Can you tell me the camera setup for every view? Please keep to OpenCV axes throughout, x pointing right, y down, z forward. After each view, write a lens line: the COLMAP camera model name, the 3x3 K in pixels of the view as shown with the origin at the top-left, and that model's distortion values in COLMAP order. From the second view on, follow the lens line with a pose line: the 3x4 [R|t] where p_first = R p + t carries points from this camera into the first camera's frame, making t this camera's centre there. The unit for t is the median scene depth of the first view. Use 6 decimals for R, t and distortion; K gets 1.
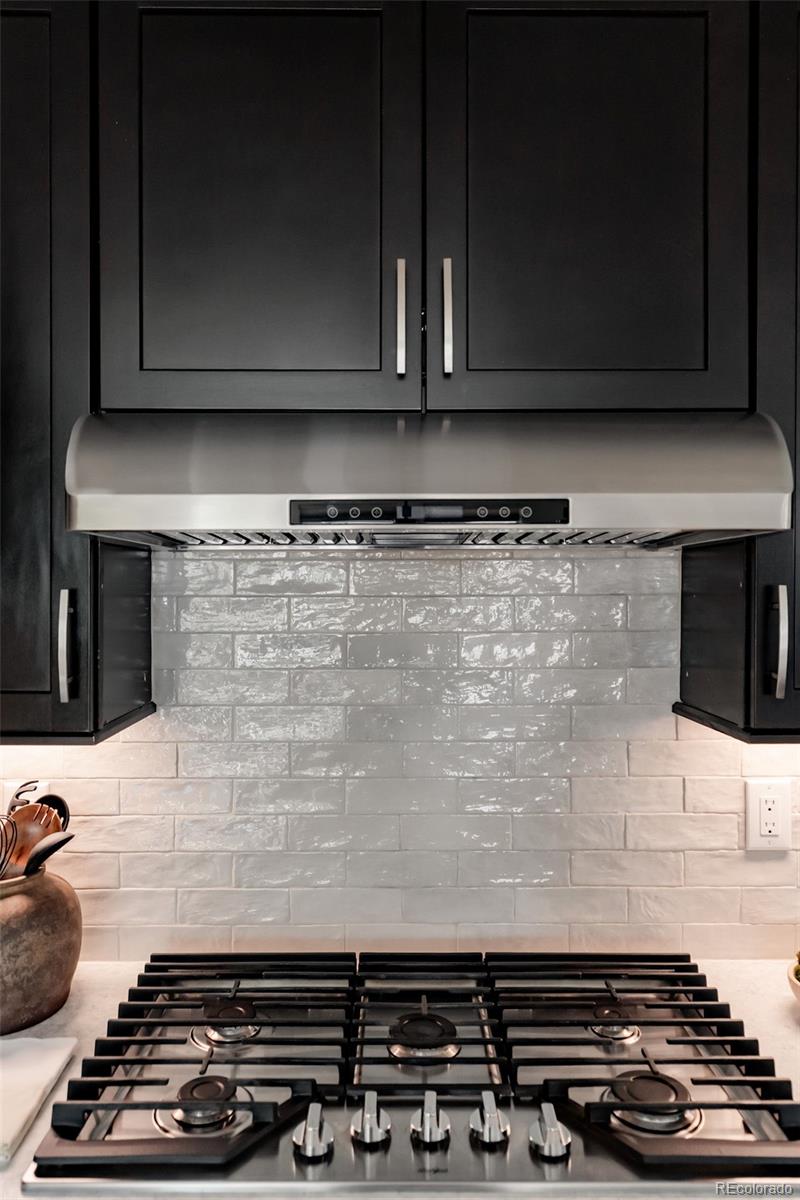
lens RADIAL K [[886.8, 0, 404.4], [0, 886.8, 593.9], [0, 0, 1]] dist [-0.001635, 0.002243]
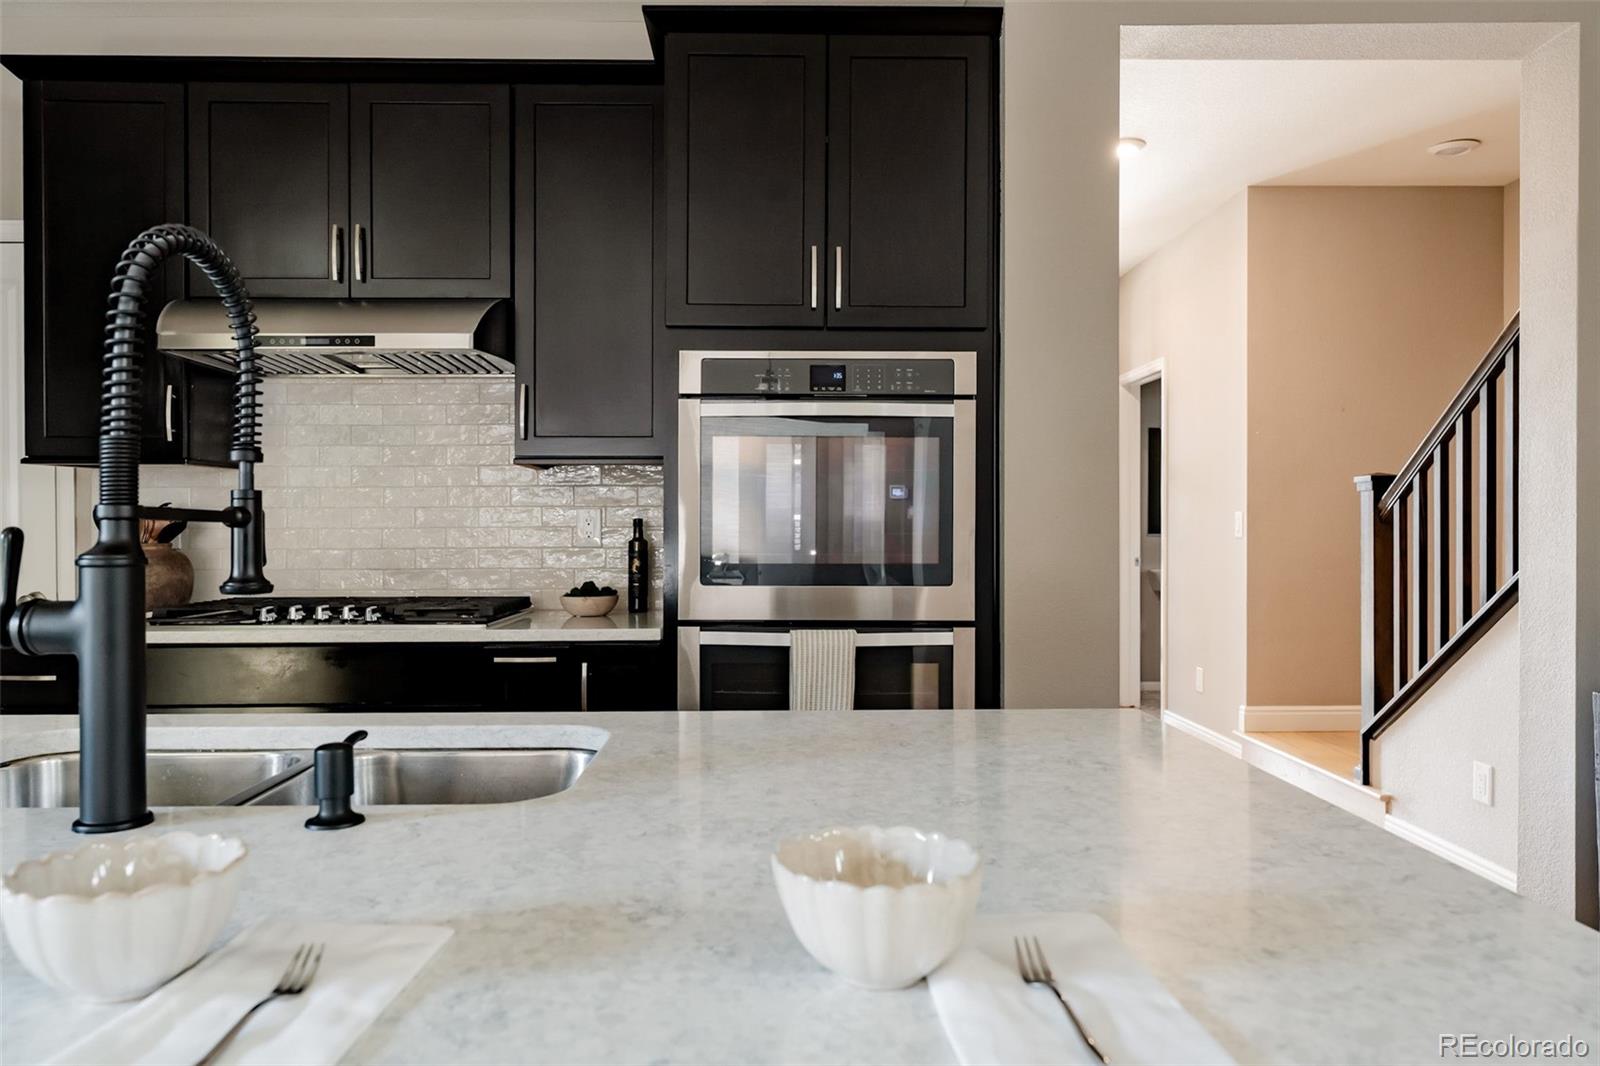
lens RADIAL K [[1059.5, 0, 791.1], [0, 1059.5, 529.4], [0, 0, 1]] dist [0.008507, -0.002504]
pose [[0.999979, 0.000222, 0.006403, 0.809517], [-0.000203, 0.999995, -0.003022, 0.262040], [-0.006403, 0.003021, 0.999975, -1.138738]]
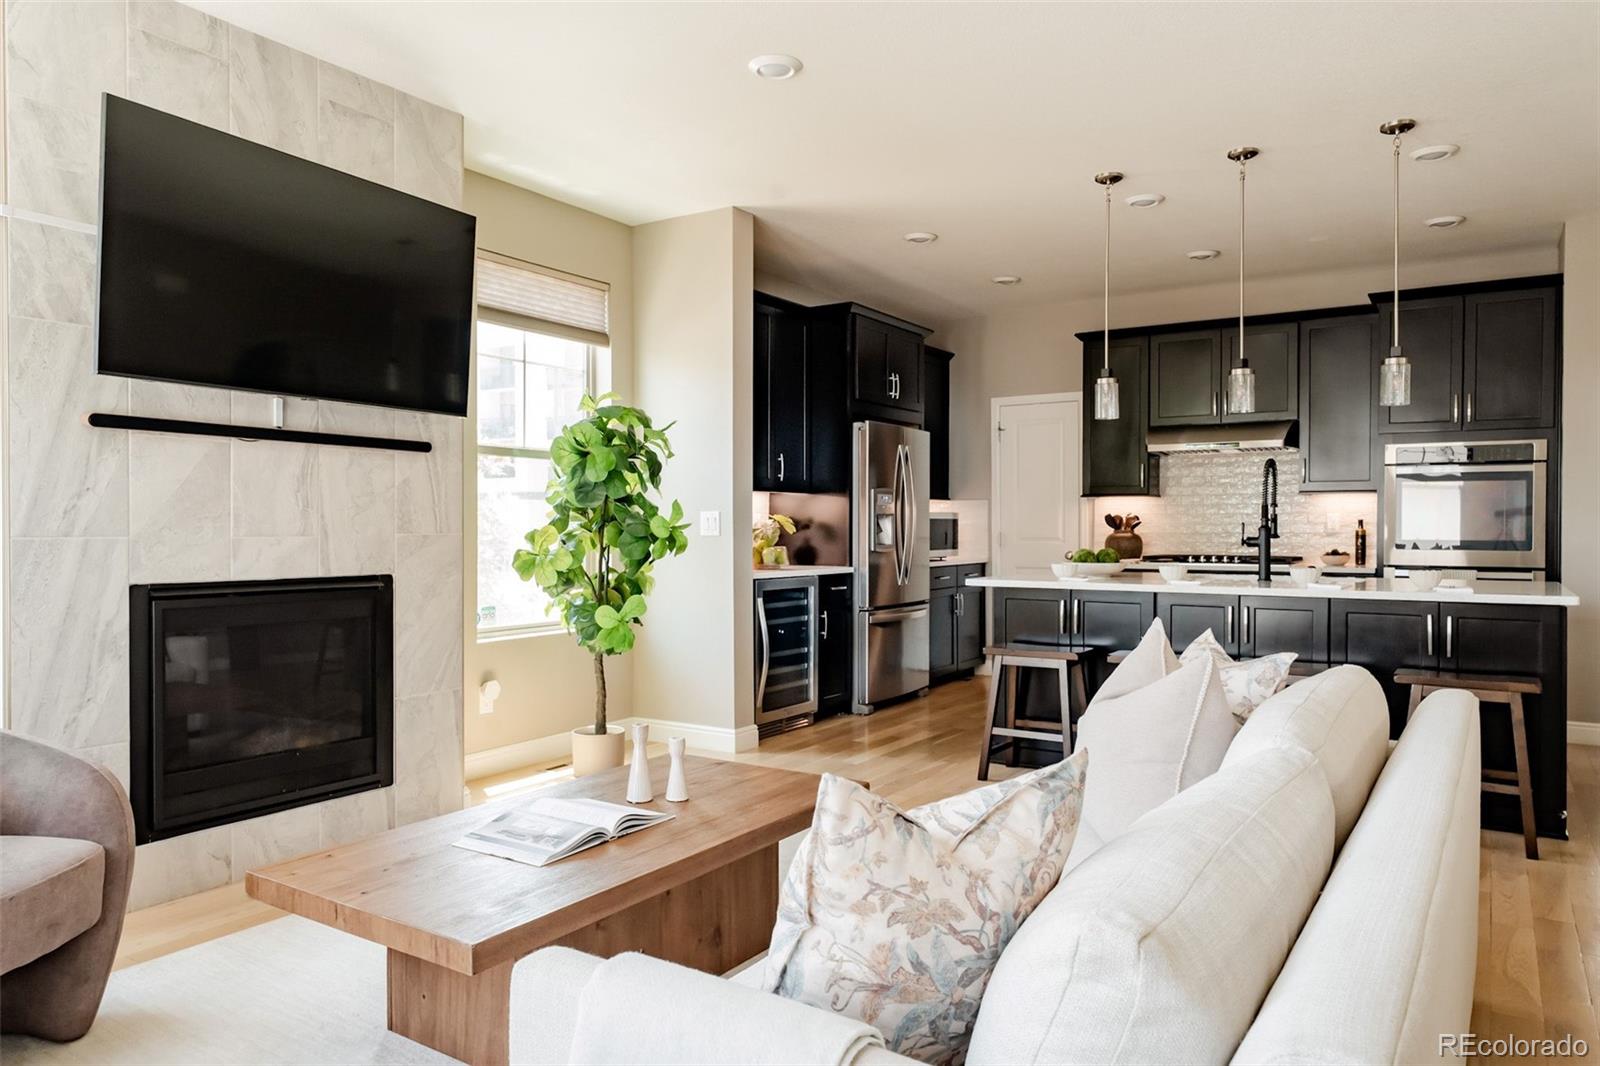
lens RADIAL K [[1059.5, 0, 808.3], [0, 1059.5, 530.8], [0, 0, 1]] dist [0.008507, -0.002504]
pose [[0.834116, 0.004130, -0.551574, 1.024438], [-0.003340, 0.999991, 0.002437, 0.278623], [0.551579, -0.000191, 0.834123, -3.841314]]
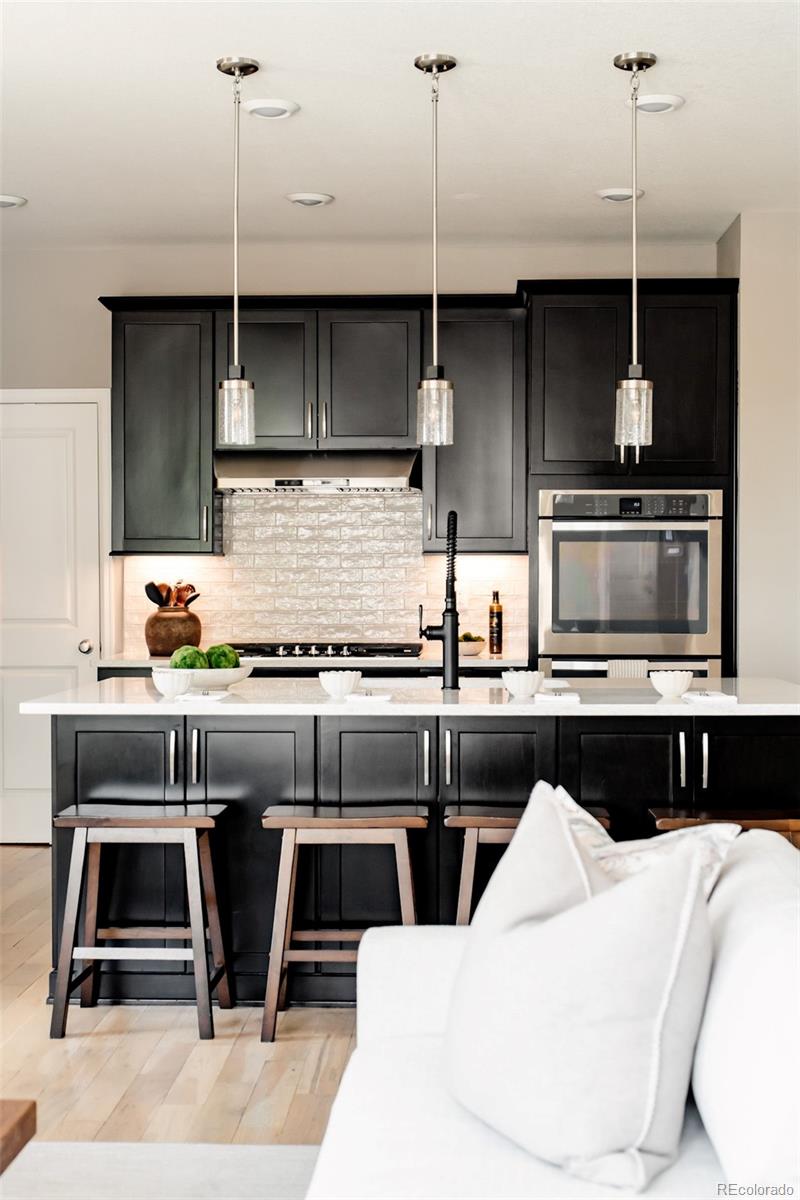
lens RADIAL K [[1631.4, 0, 407.6], [0, 1631.4, 605.5], [0, 0, 1]] dist [0.002822, 0.000000]
pose [[0.998597, 0.000637, -0.052953, 0.516502], [0.000067, 0.999912, 0.013298, 0.215890], [0.052957, -0.013282, 0.998508, -3.801541]]
